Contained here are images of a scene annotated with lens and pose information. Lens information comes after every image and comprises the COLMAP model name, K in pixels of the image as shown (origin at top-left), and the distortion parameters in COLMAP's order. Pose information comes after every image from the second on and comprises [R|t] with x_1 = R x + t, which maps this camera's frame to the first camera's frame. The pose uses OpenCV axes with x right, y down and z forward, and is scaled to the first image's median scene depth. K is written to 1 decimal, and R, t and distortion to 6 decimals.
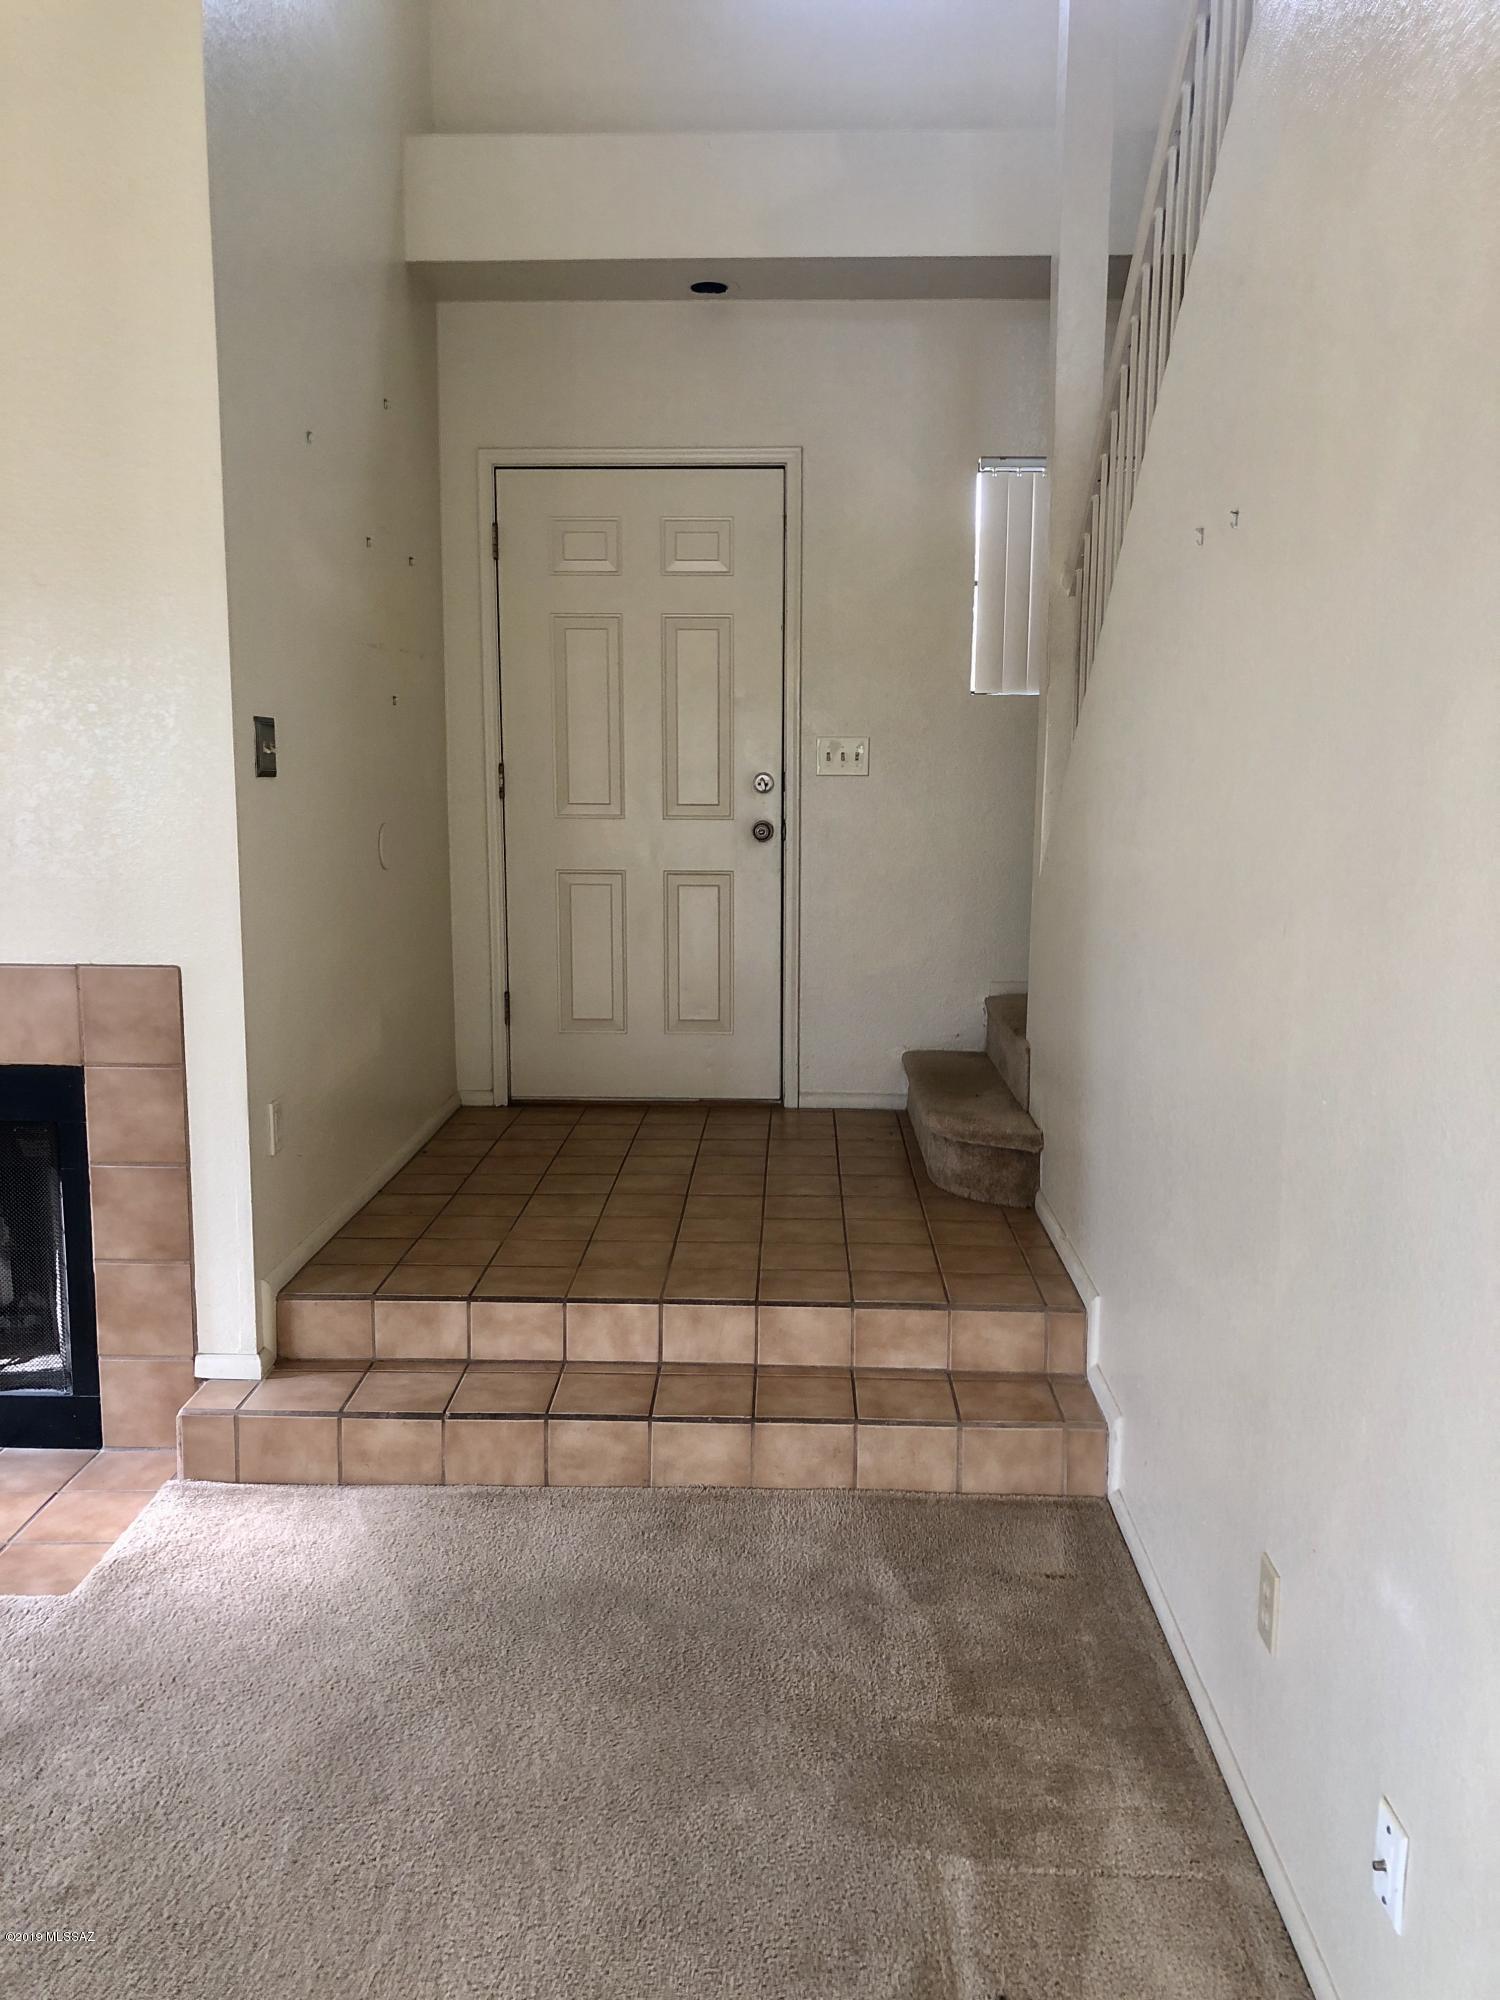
lens RADIAL K [[1641.2, 0, 754.6], [0, 1641.2, 1011.7], [0, 0, 1]] dist [0.052369, -0.043718]
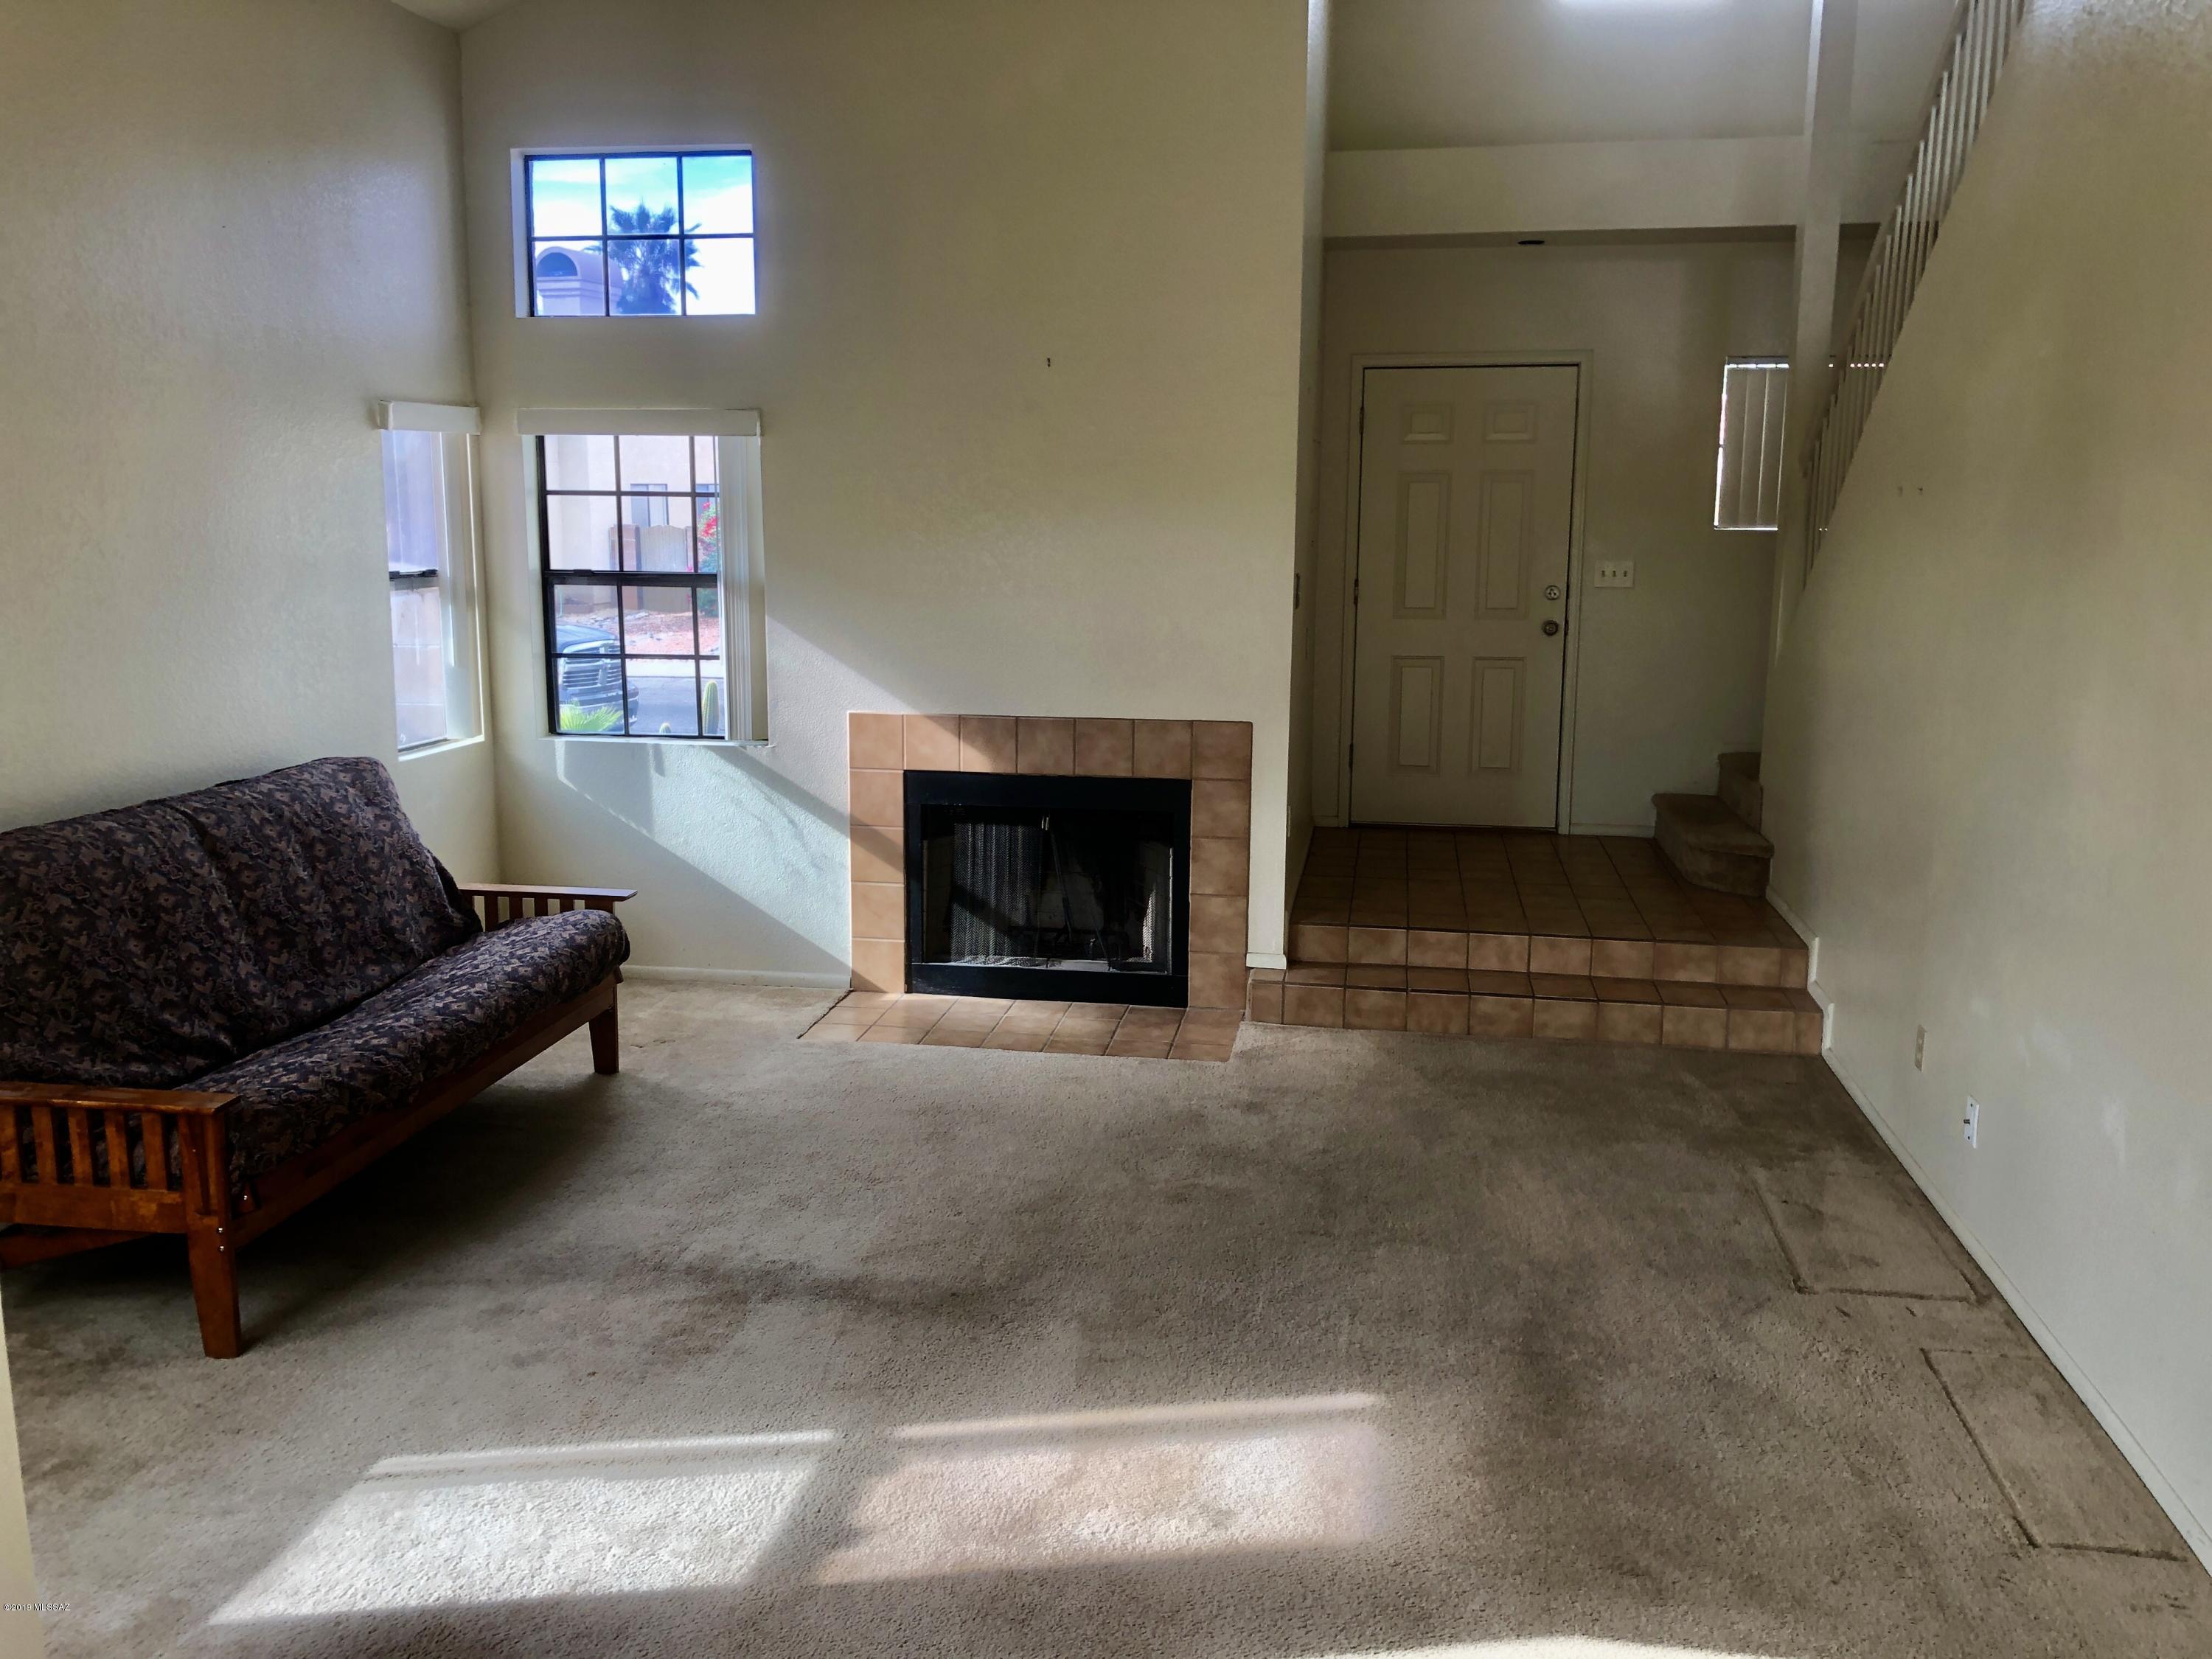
lens RADIAL K [[1815.2, 0, 1088.6], [0, 1815.2, 805.3], [0, 0, 1]] dist [0.052369, -0.043718]
pose [[0.989792, 0.025689, -0.140183, -0.245934], [-0.023611, 0.999586, 0.016466, 0.031101], [0.140548, -0.012988, 0.989989, -0.854440]]
